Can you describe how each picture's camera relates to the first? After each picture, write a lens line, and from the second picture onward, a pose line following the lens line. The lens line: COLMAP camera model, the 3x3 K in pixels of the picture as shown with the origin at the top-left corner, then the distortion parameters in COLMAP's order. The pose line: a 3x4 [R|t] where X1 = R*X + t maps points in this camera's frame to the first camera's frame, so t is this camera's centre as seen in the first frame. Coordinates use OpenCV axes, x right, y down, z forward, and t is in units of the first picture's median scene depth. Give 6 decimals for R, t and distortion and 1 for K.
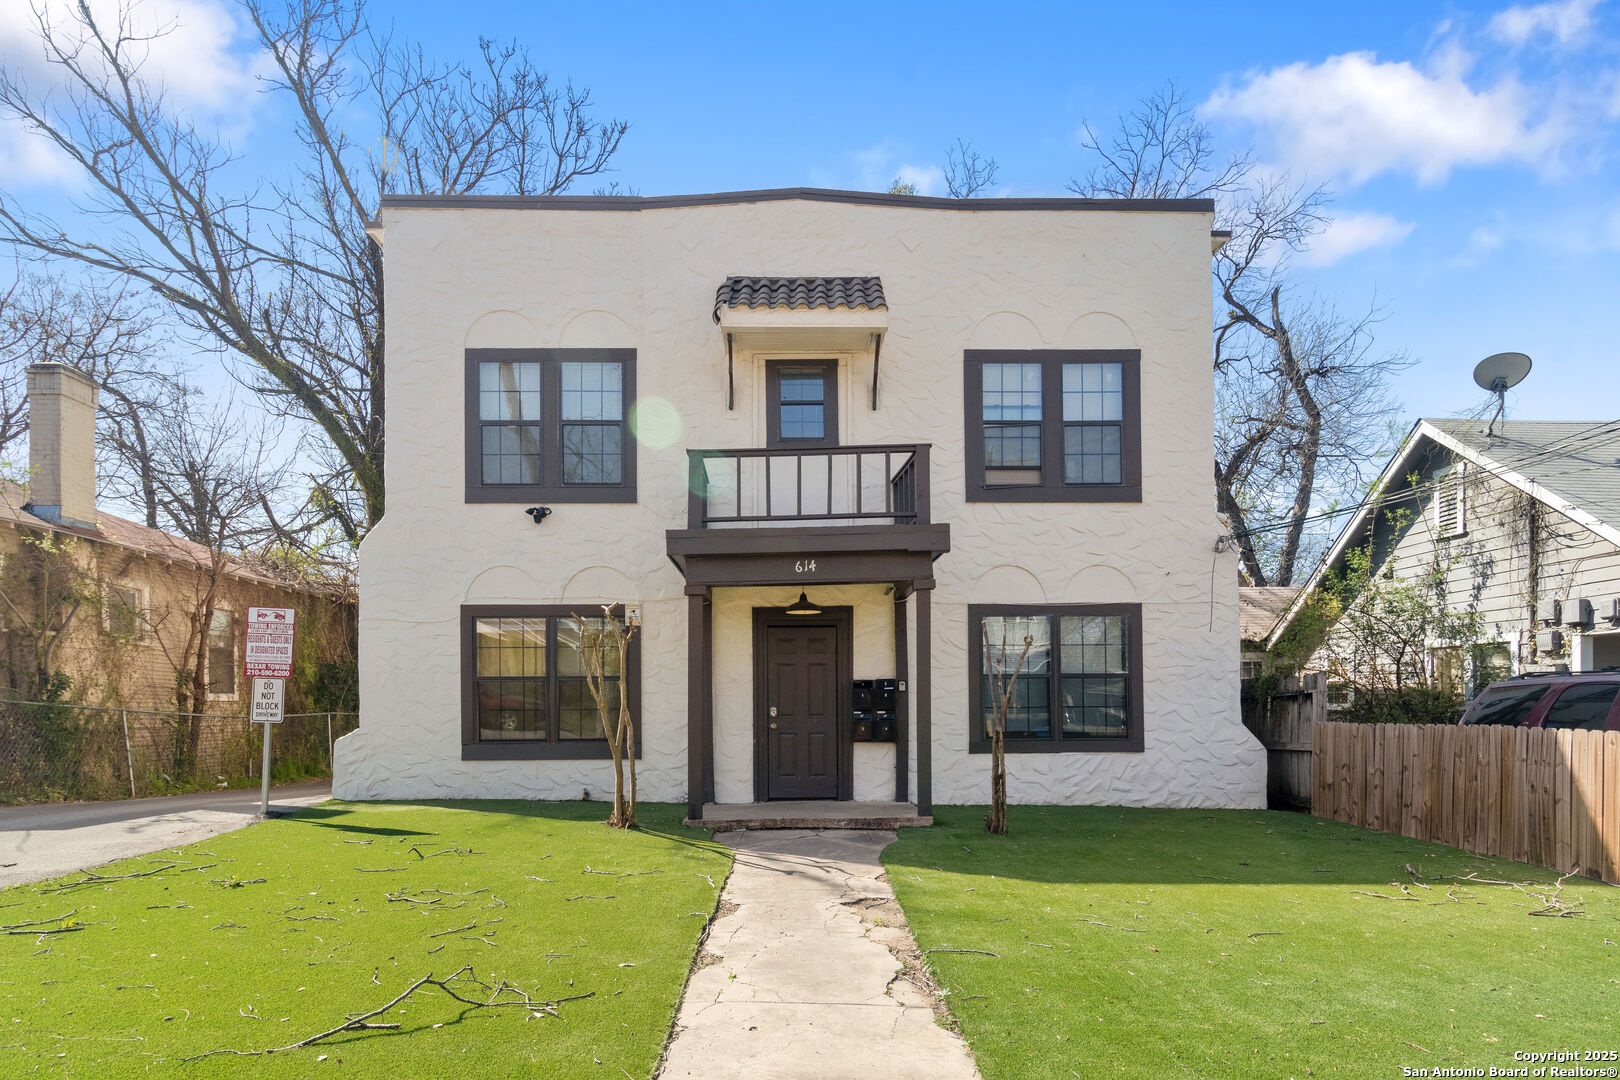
lens RADIAL K [[962.7, 0, 809.9], [0, 962.7, 549.4], [0, 0, 1]] dist [-0.006236, -0.002208]
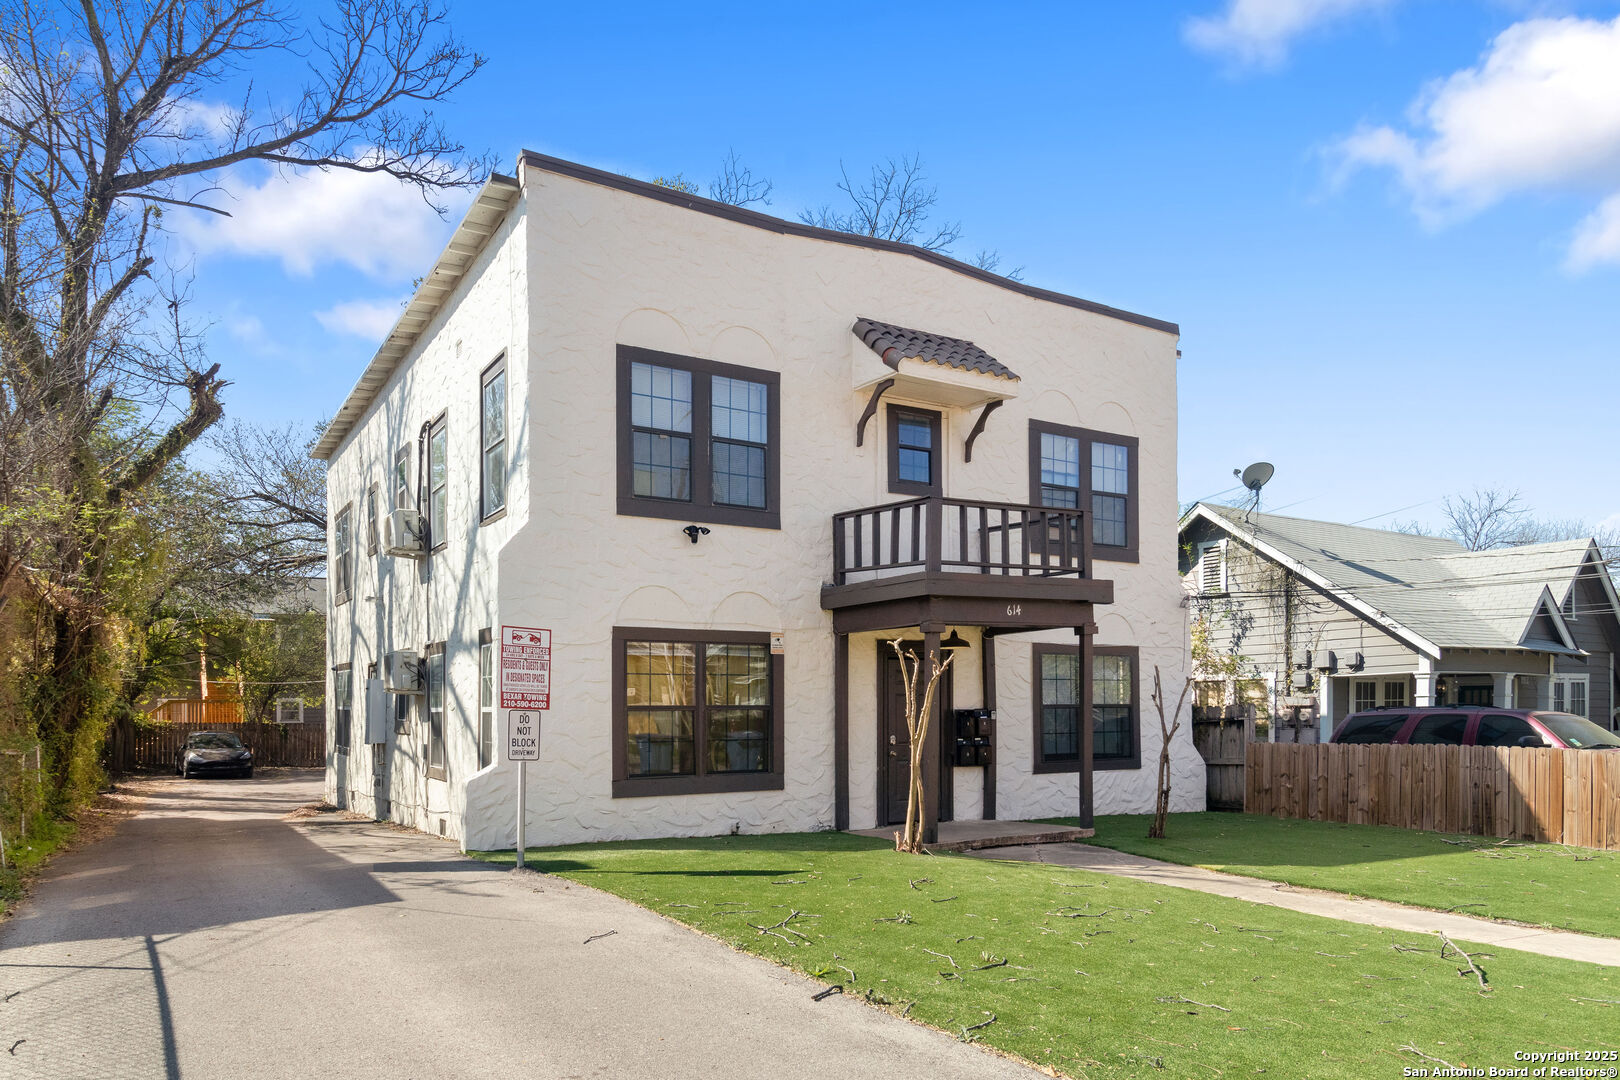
lens RADIAL K [[1053.2, 0, 810.5], [0, 1053.2, 534.0], [0, 0, 1]] dist [-0.004779, -0.003690]
pose [[0.867961, 0.082255, 0.489773, -0.678705], [-0.074584, 0.996593, -0.035197, -0.008097], [-0.491000, -0.005979, 0.871139, 0.041597]]
